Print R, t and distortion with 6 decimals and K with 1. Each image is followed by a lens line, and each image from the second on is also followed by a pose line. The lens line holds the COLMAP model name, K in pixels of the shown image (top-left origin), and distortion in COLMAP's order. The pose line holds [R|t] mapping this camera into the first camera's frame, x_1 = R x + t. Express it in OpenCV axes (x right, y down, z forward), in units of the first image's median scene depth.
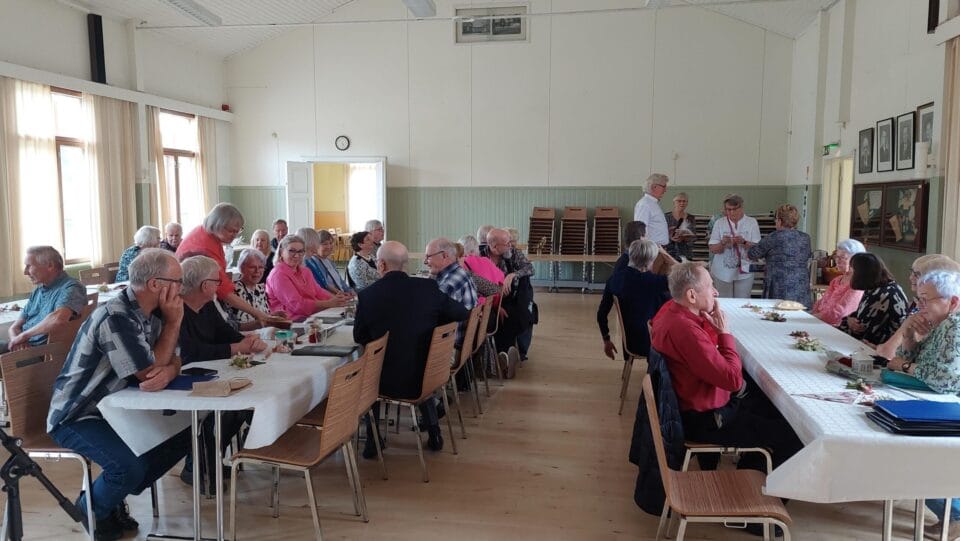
lens RADIAL K [[719.3, 0, 490.4], [0, 719.3, 266.2], [0, 0, 1]] dist [0.084976, -0.114533]
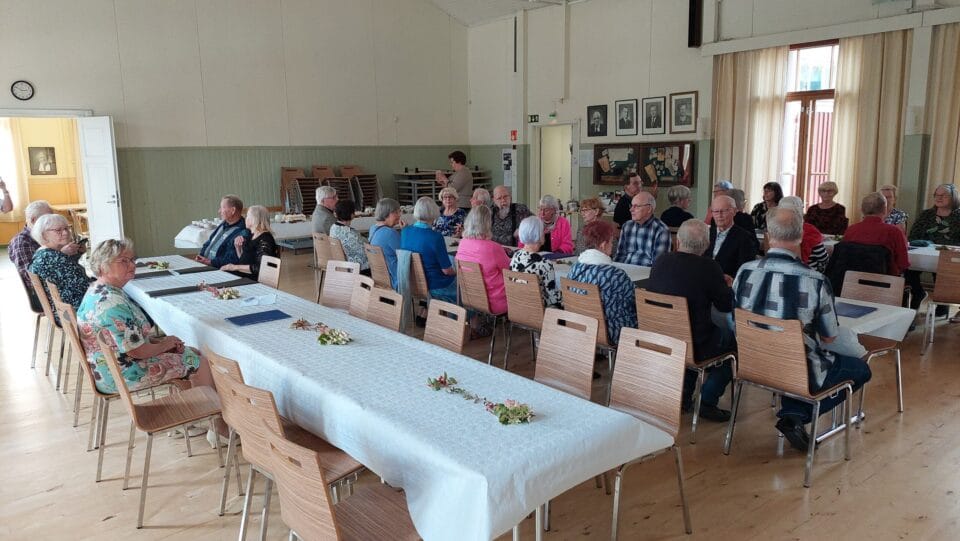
lens RADIAL K [[688.6, 0, 480.0], [0, 688.6, 270.5], [0, 0, 1]] dist [0.111396, -0.124799]
pose [[0.673286, -0.140883, 0.725836, -0.553652], [0.087039, 0.989956, 0.111410, -0.030292], [-0.734241, -0.011834, 0.678786, 0.187089]]
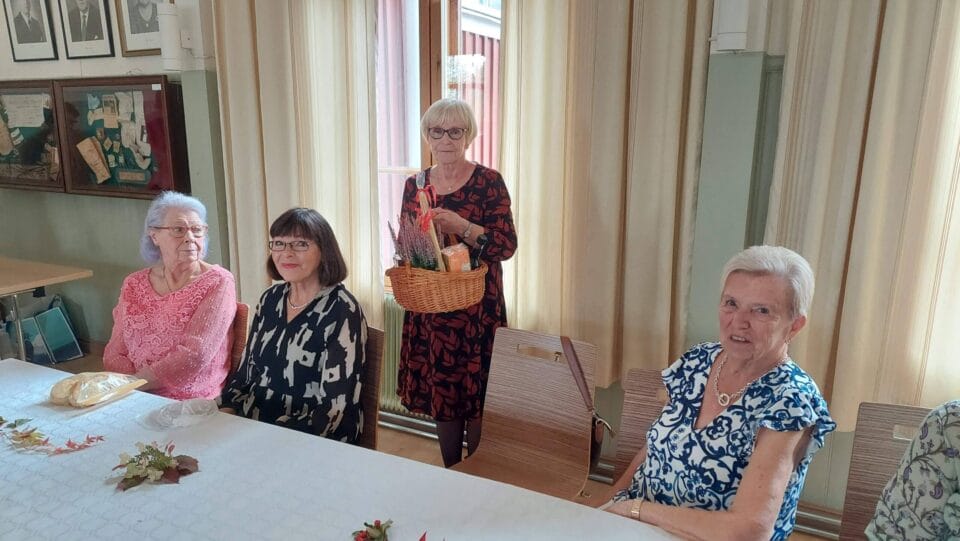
lens RADIAL K [[711.6, 0, 481.8], [0, 711.6, 319.5], [0, 0, 1]] dist [0.005963, -0.004535]
pose [[0.314502, -0.228329, 0.921387, 0.062380], [0.067599, 0.973564, 0.218184, -0.021832], [-0.946847, -0.006334, 0.321623, 0.360944]]
